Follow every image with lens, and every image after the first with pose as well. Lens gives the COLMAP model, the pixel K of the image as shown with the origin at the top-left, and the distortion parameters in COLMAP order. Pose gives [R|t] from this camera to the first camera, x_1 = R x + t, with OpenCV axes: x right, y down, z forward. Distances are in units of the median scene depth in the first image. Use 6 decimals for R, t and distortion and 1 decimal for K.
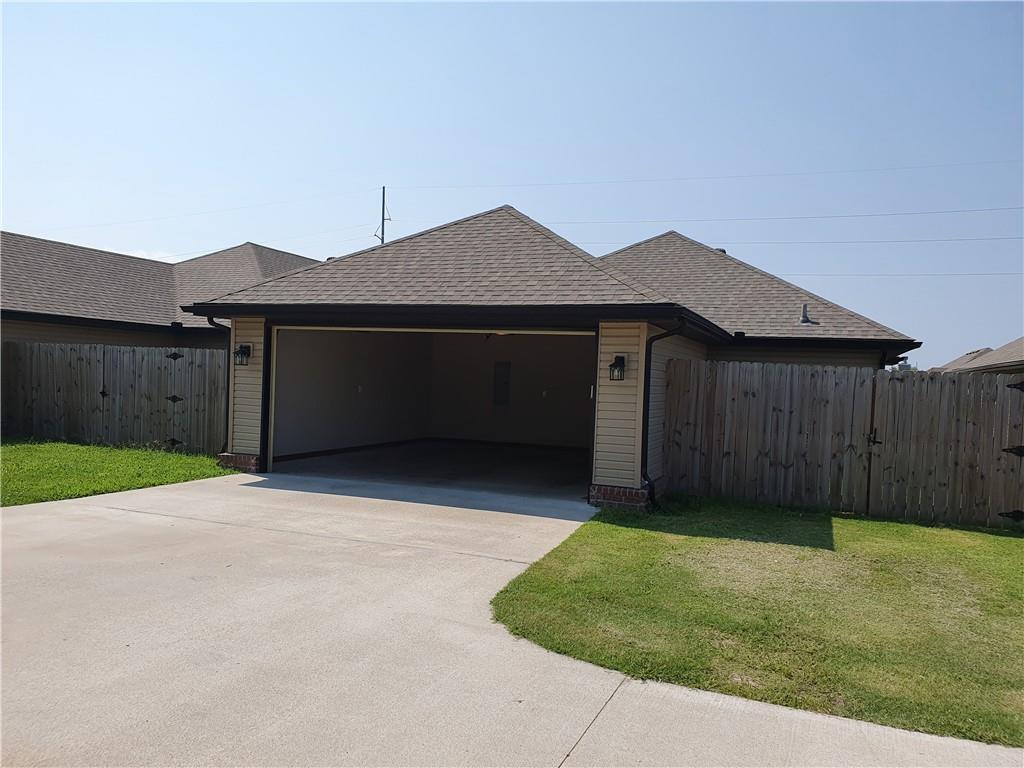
lens RADIAL K [[788.1, 0, 510.2], [0, 788.1, 382.4], [0, 0, 1]] dist [0.036798, -0.033315]
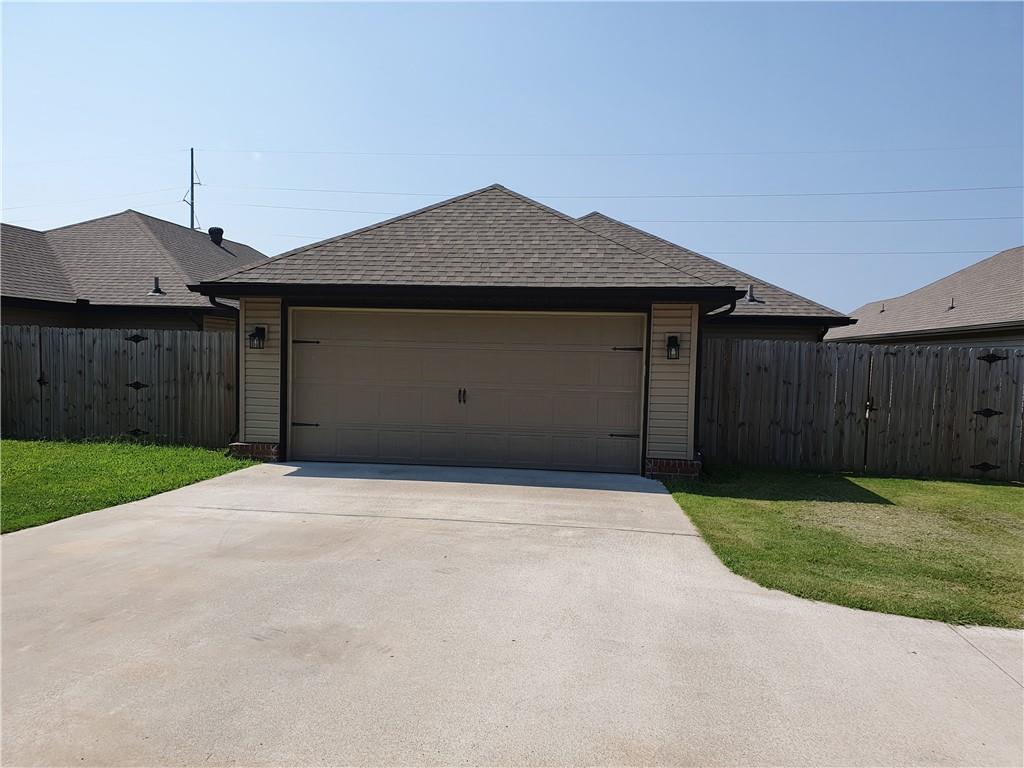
lens RADIAL K [[788.1, 0, 503.5], [0, 788.1, 387.4], [0, 0, 1]] dist [0.036798, -0.033315]
pose [[0.971287, -0.025516, 0.236538, -0.302494], [0.015962, 0.998981, 0.042220, -0.011758], [-0.237374, -0.037232, 0.970705, 0.020650]]
